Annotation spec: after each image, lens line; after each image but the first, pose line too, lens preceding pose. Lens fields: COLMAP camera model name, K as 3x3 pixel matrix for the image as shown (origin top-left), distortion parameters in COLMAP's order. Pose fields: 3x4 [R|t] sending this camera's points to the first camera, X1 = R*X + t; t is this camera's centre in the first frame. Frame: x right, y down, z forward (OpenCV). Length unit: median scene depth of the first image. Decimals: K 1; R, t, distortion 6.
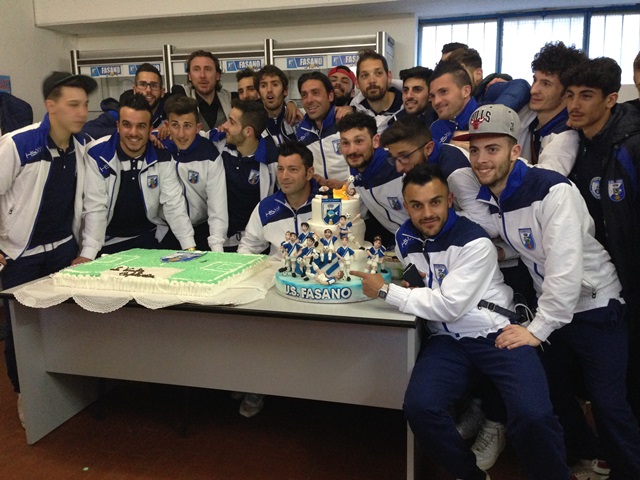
lens RADIAL K [[608.1, 0, 319.6], [0, 608.1, 241.7], [0, 0, 1]] dist [0.089785, 0.000000]
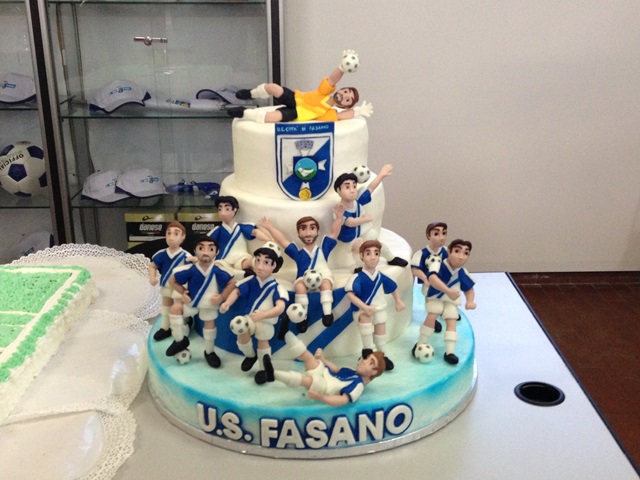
lens RADIAL K [[752.2, 0, 321.3], [0, 752.2, 237.9], [0, 0, 1]] dist [0.024679, 0.000000]
pose [[0.946337, -0.091060, 0.310087, -0.108845], [0.038427, 0.984382, 0.171801, -0.080493], [-0.320888, -0.150666, 0.935056, 0.607508]]
